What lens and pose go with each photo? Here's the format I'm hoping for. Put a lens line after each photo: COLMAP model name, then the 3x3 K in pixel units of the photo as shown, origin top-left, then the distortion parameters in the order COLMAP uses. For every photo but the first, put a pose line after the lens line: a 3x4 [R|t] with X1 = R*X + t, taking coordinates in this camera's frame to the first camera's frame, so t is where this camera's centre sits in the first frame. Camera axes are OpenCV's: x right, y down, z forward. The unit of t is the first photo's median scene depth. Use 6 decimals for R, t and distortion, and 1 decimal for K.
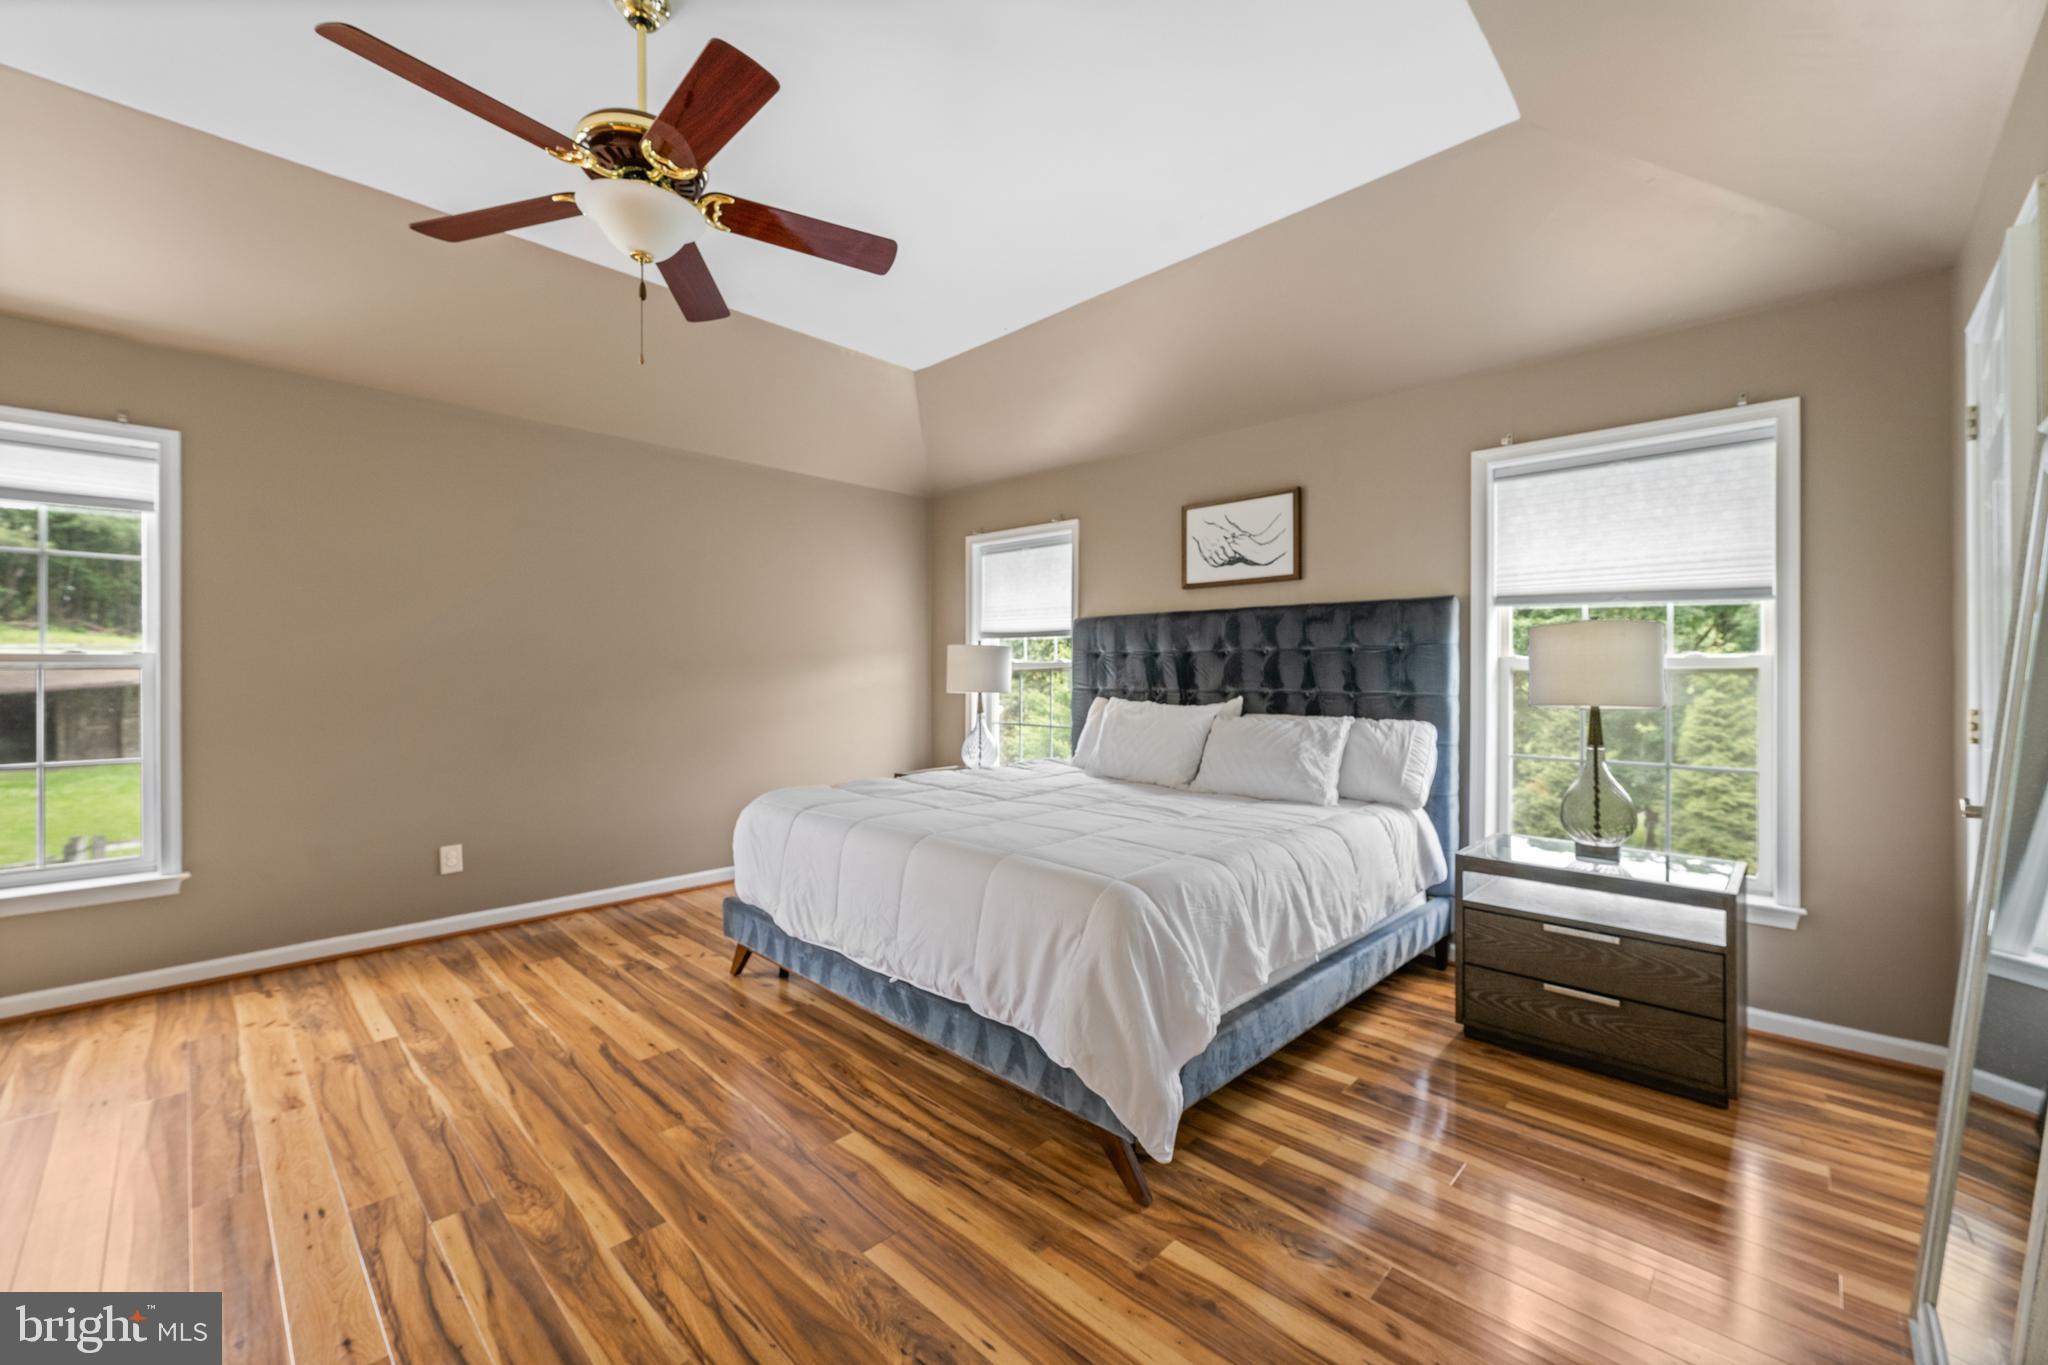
lens RADIAL K [[805.7, 0, 1023.4], [0, 805.7, 674.8], [0, 0, 1]] dist [0.001094, -0.000012]
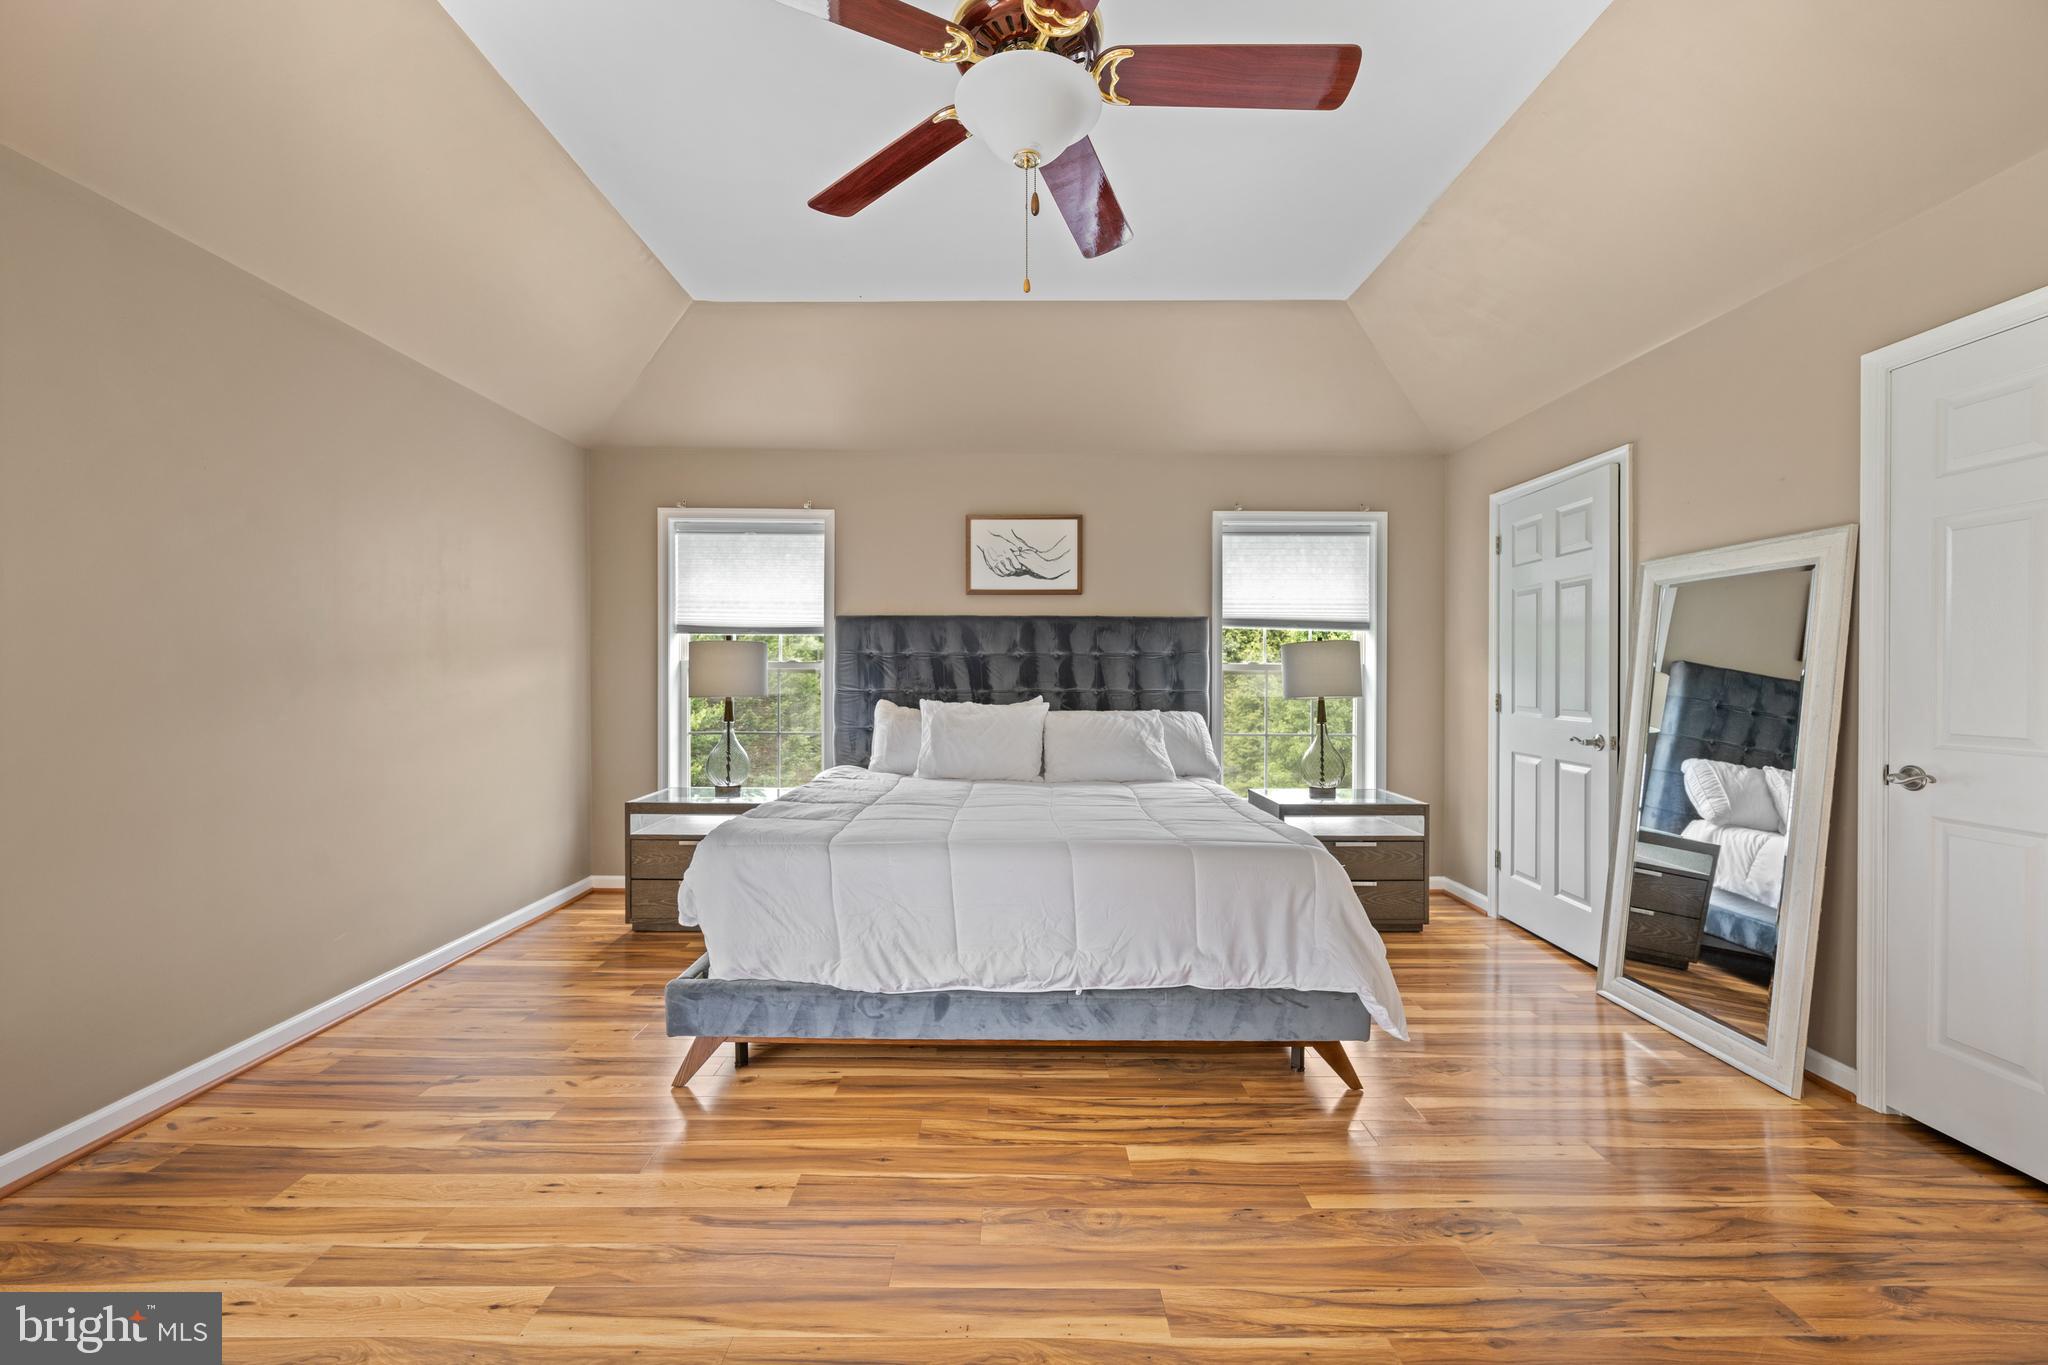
lens RADIAL K [[813.7, 0, 1015.4], [0, 813.7, 687.2], [0, 0, 1]] dist [-0.000633, -0.000466]
pose [[0.717804, -0.007756, 0.696202, -0.600665], [0.001065, 0.999949, 0.010042, 0.004332], [-0.696244, -0.006467, 0.717776, 0.242700]]
